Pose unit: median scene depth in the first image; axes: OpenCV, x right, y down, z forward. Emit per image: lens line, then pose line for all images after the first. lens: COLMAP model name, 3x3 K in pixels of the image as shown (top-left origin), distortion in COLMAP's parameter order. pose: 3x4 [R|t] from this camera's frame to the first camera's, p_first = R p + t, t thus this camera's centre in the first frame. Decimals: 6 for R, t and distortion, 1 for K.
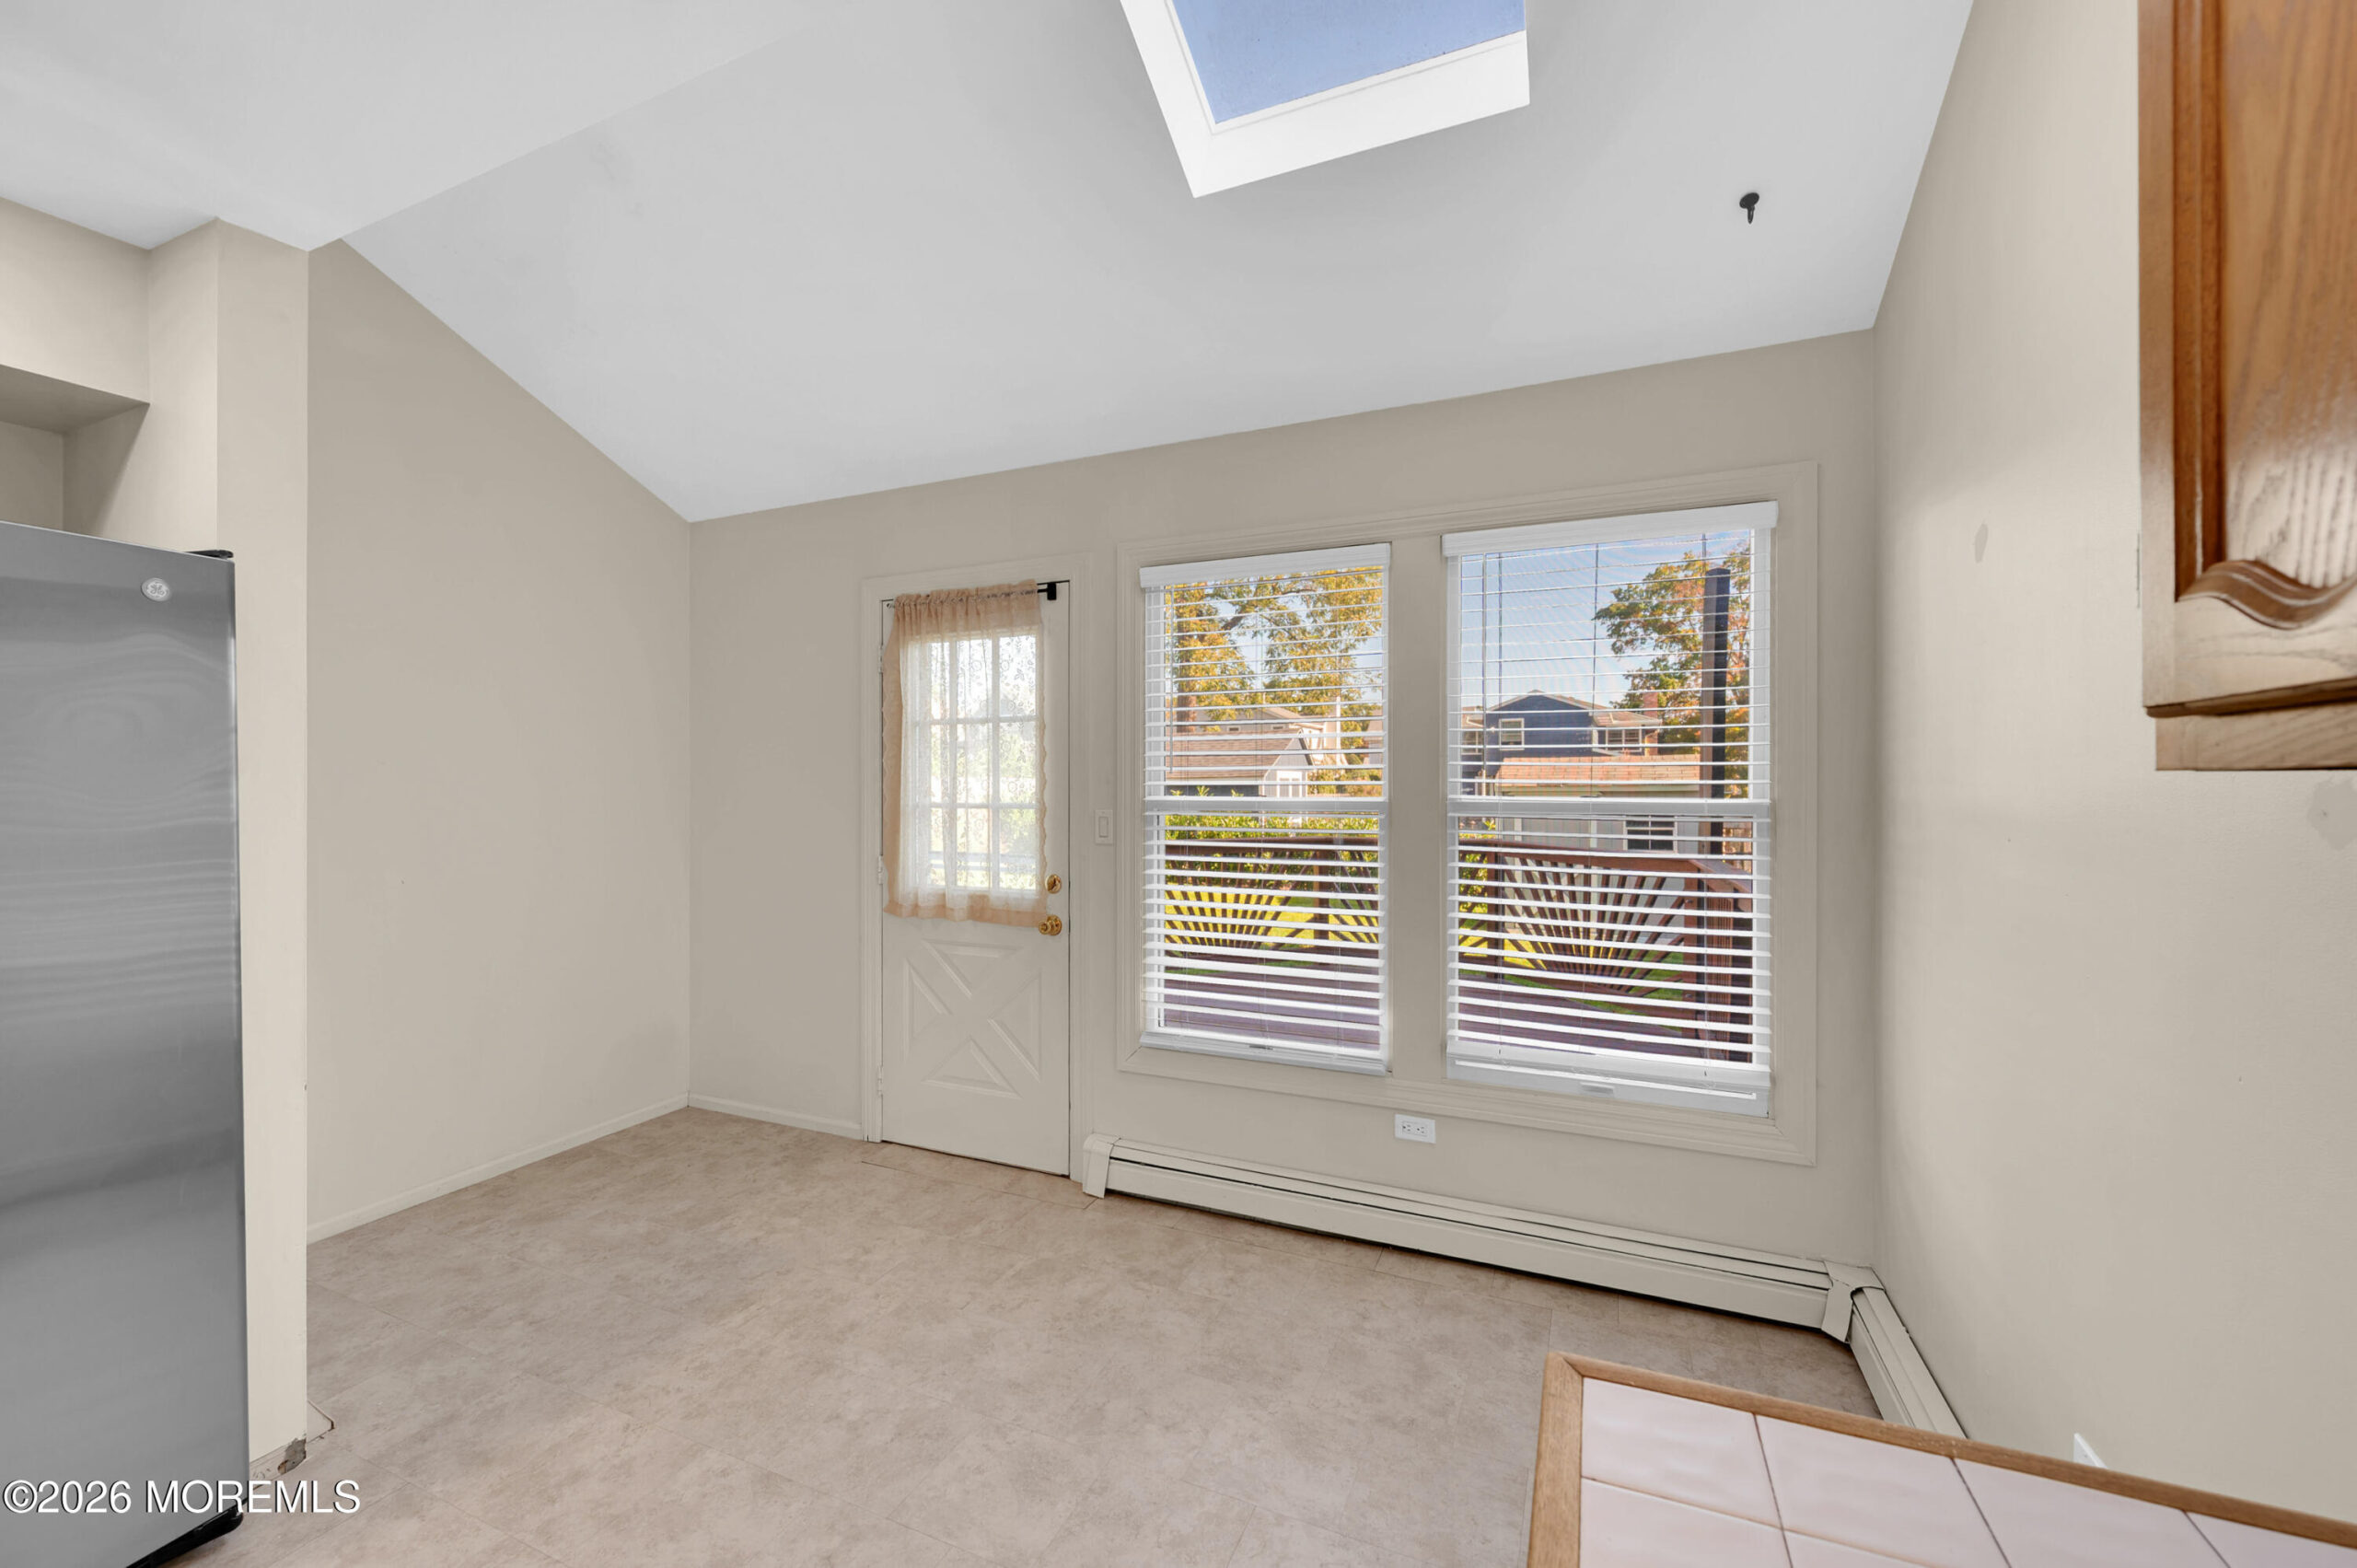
lens RADIAL K [[937.4, 0, 1179.3], [0, 937.4, 780.3], [0, 0, 1]] dist [0.001278, -0.000143]
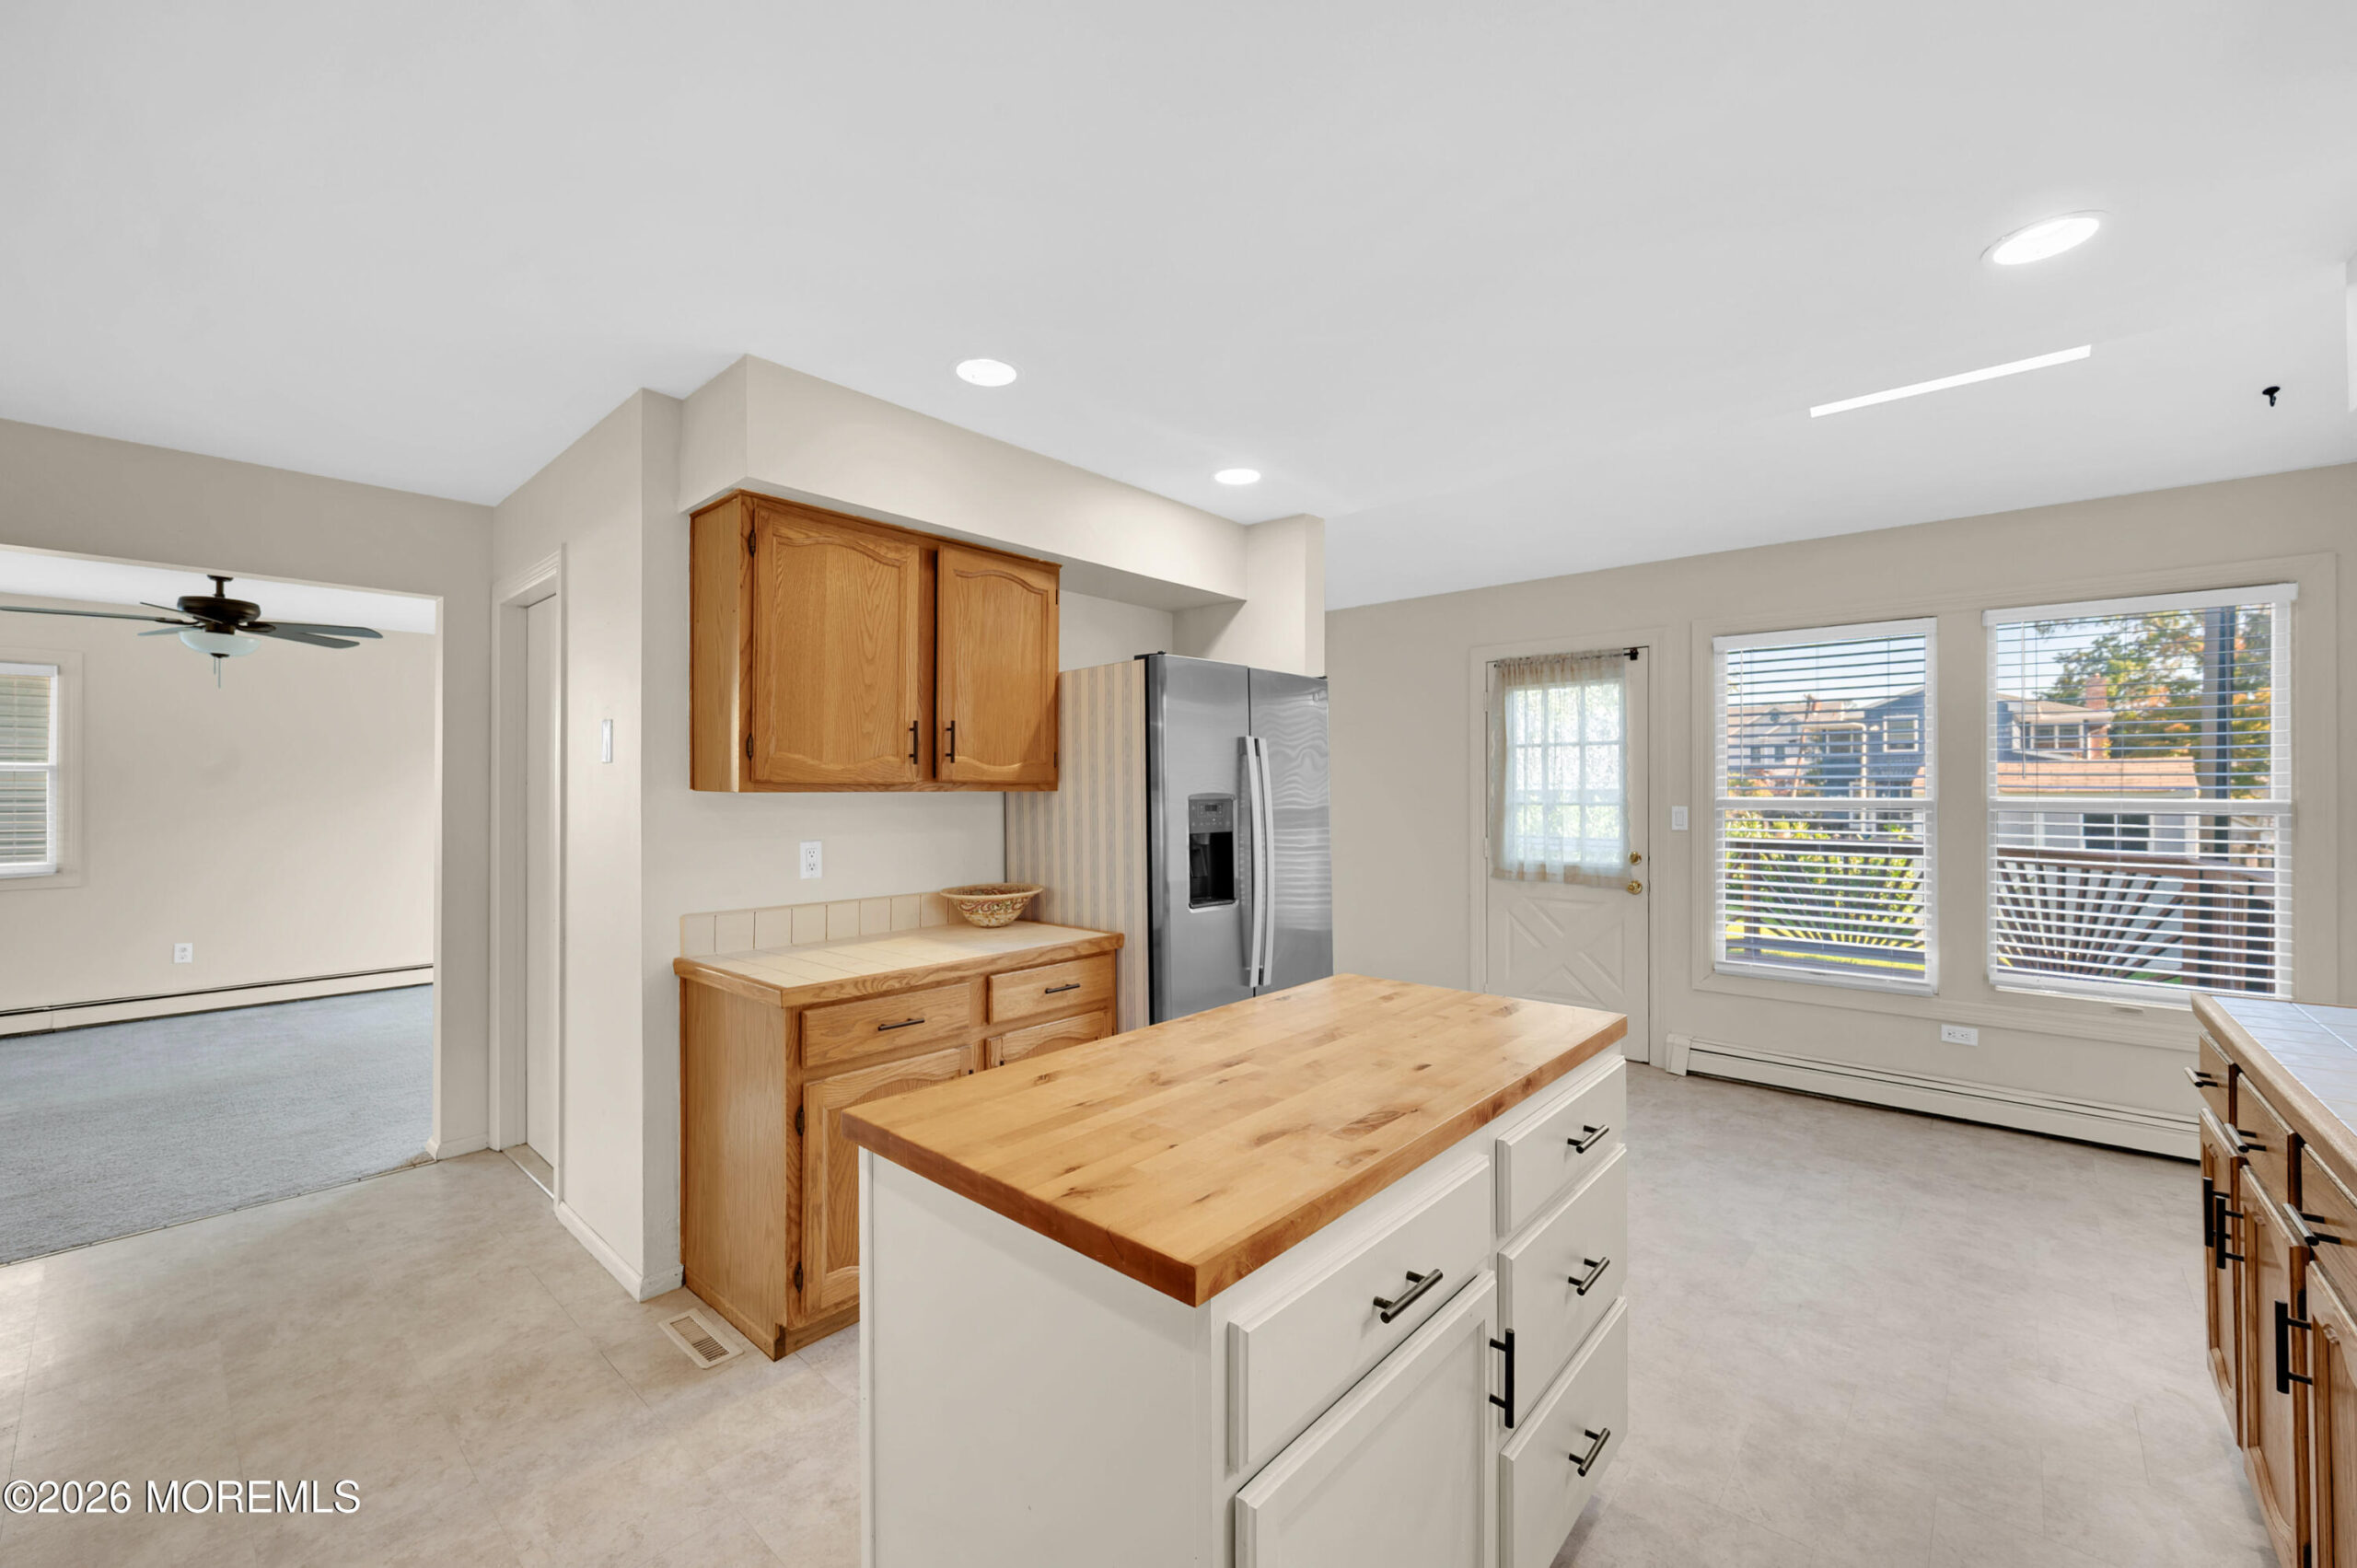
lens RADIAL K [[937.4, 0, 1181.3], [0, 937.4, 782.0], [0, 0, 1]] dist [0.001278, -0.000143]
pose [[0.954343, -0.000662, -0.298711, -0.385088], [-0.000398, 0.999994, -0.003490, -0.000681], [0.298712, 0.003449, 0.954337, -0.601490]]
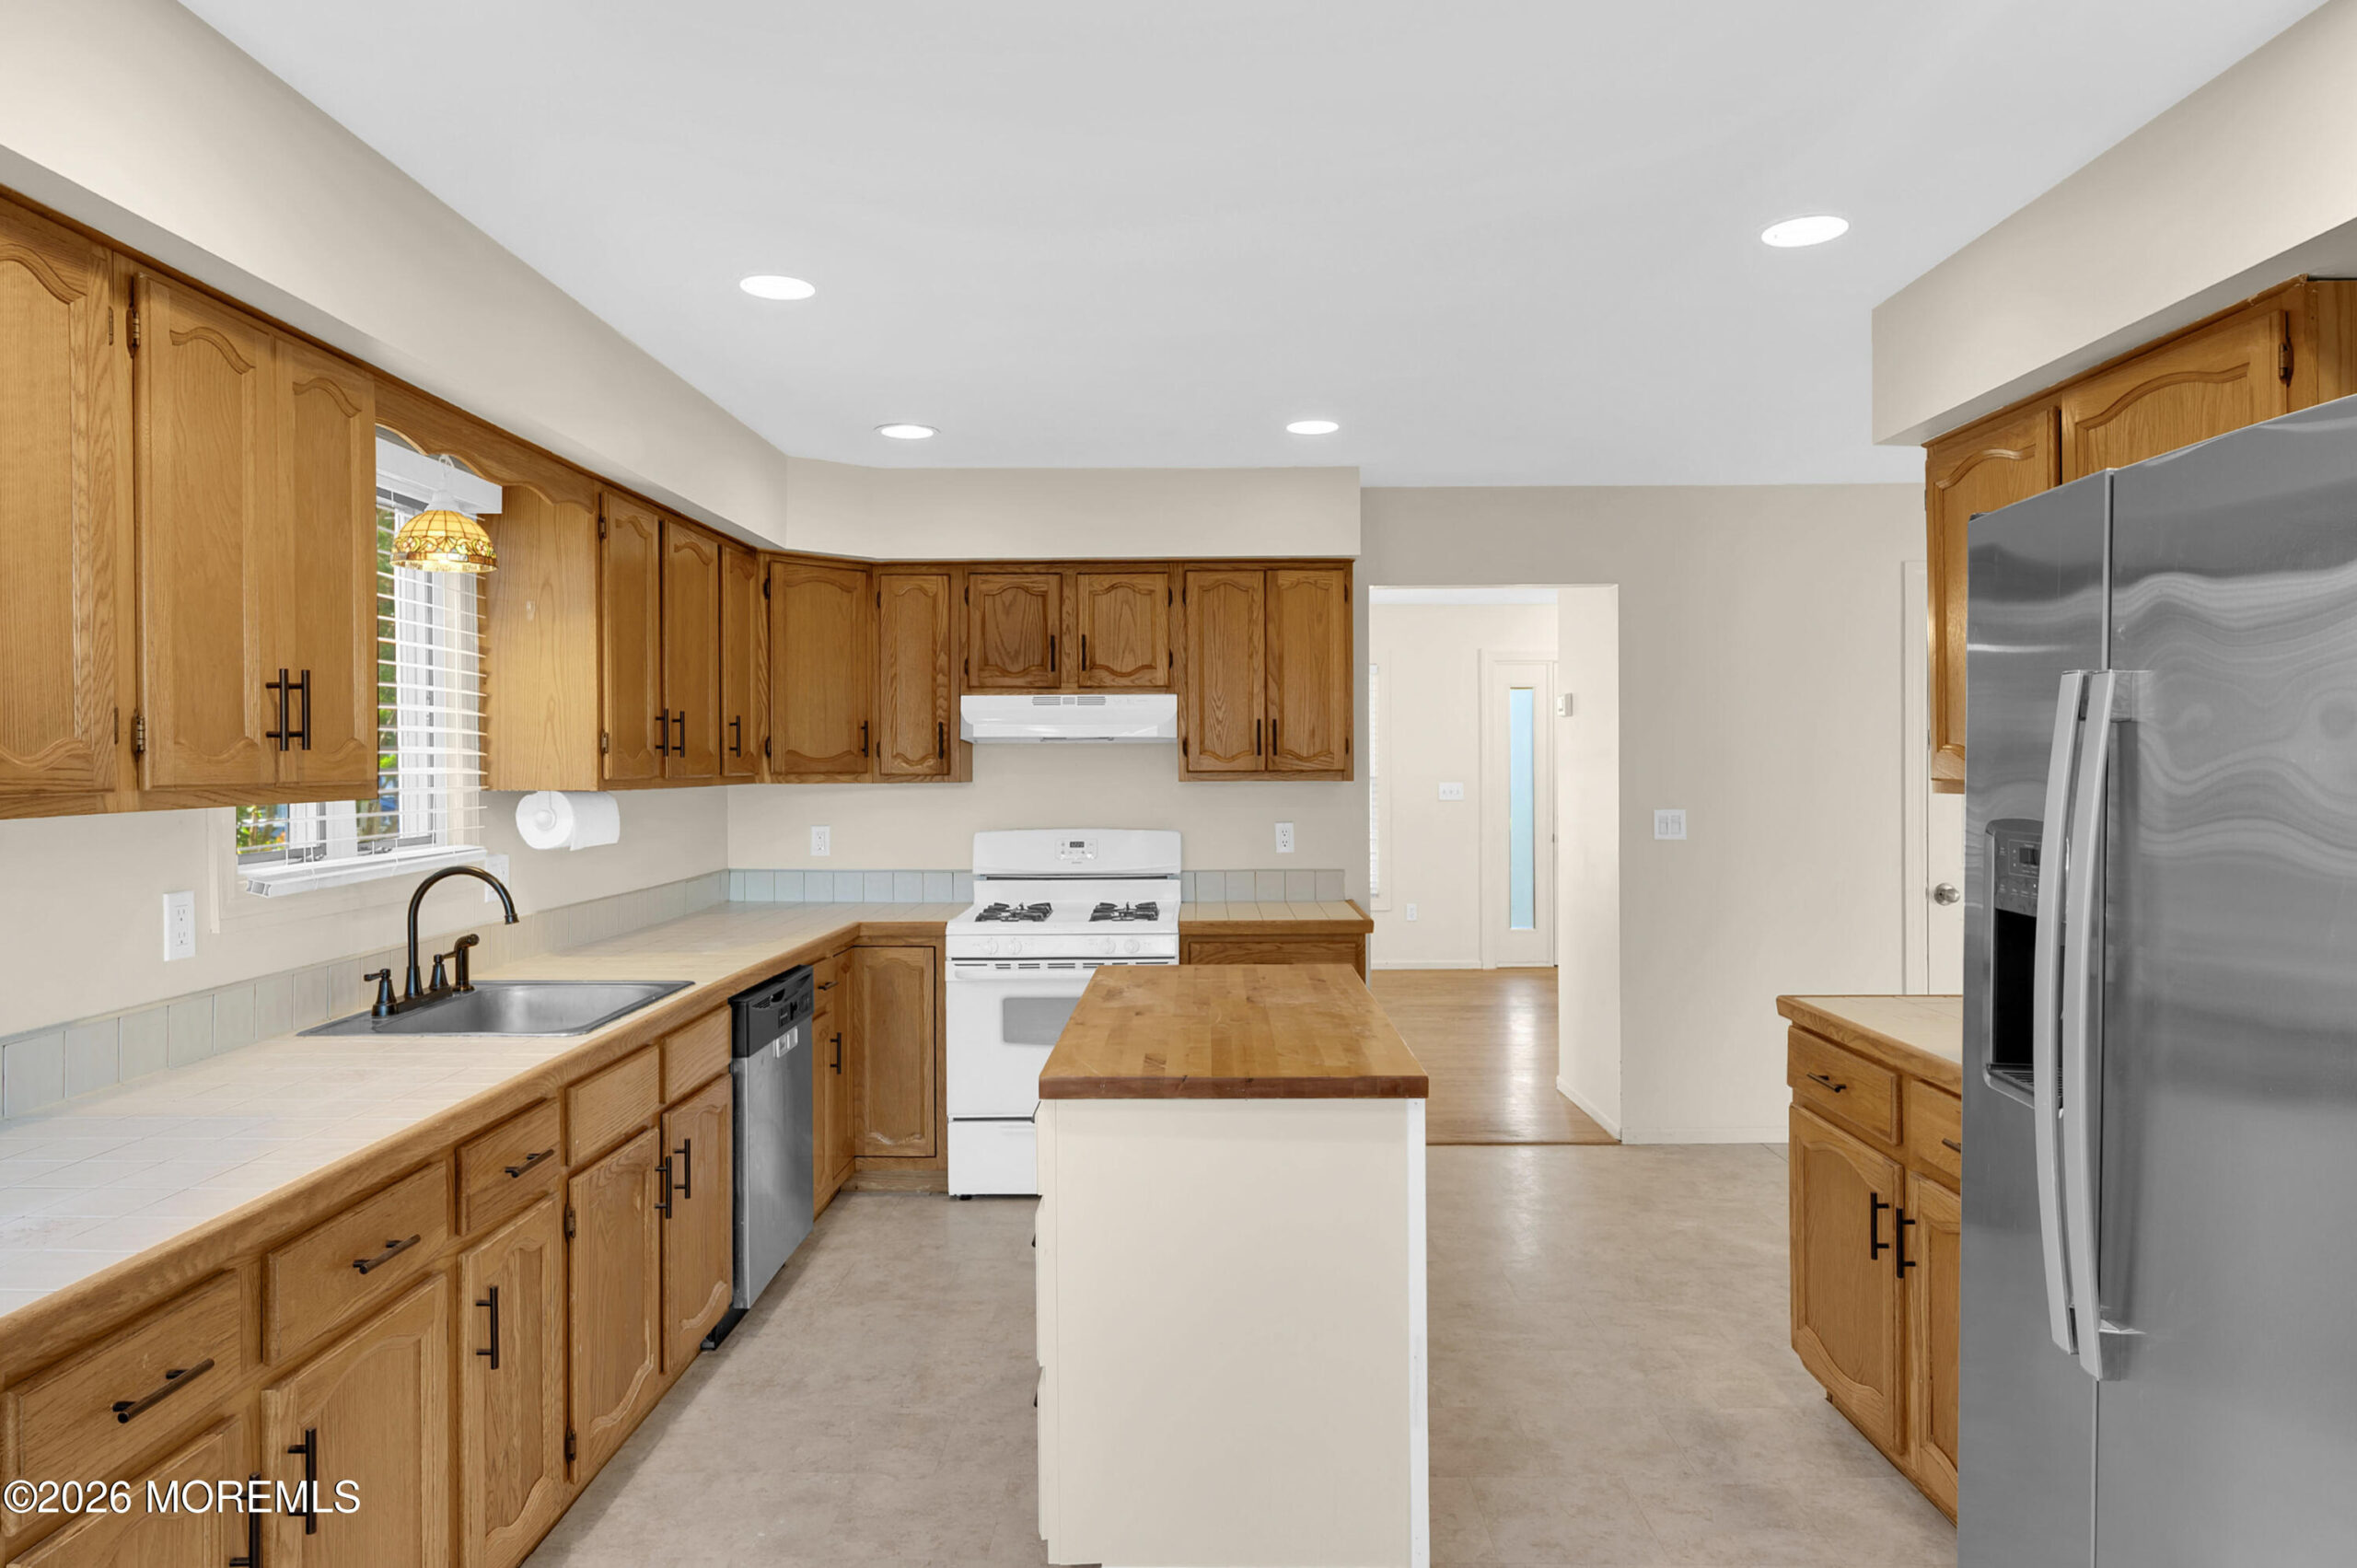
lens RADIAL K [[1426.7, 0, 1170.7], [0, 1426.7, 770.7], [0, 0, 1]] dist [0.010793, -0.004239]
pose [[-0.918887, 0.013003, -0.394306, -0.063654], [0.012123, 0.999915, 0.004722, -0.021548], [0.394334, -0.000441, -0.918967, 0.759670]]
